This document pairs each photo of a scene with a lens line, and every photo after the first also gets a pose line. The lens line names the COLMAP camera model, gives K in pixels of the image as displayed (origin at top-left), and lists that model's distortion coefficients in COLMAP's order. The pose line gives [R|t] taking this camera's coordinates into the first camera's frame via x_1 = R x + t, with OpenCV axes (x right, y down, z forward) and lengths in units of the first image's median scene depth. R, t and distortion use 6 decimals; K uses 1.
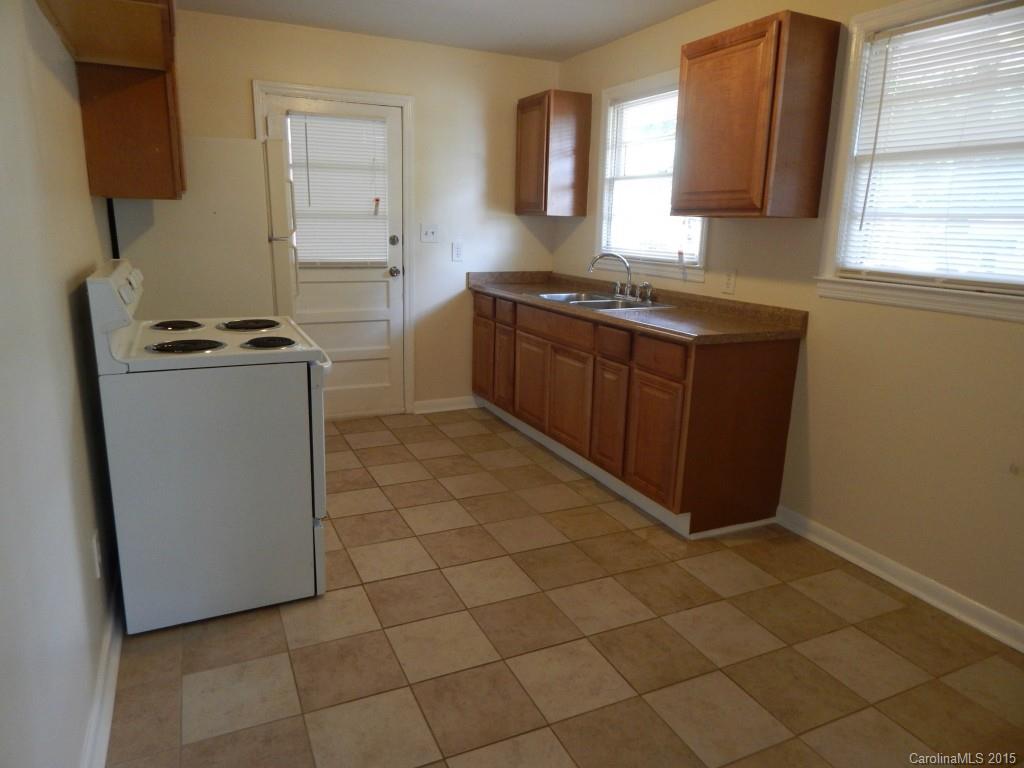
lens RADIAL K [[685.2, 0, 511.5], [0, 685.2, 387.6], [0, 0, 1]] dist [0.025076, 0.003774]
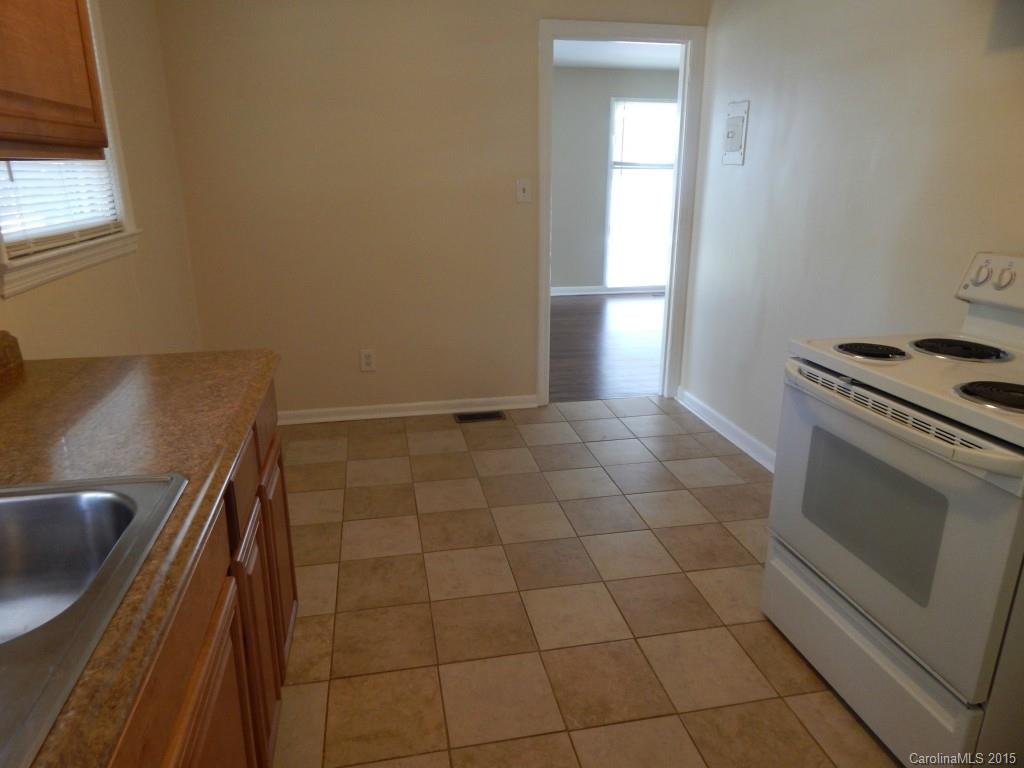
lens RADIAL K [[685.2, 0, 511.4], [0, 685.2, 375.9], [0, 0, 1]] dist [0.025076, 0.003774]
pose [[-0.971440, -0.098834, 0.215724, -0.109715], [0.025151, 0.861119, 0.507781, -0.397836], [-0.235950, 0.498704, -0.834039, 1.555678]]
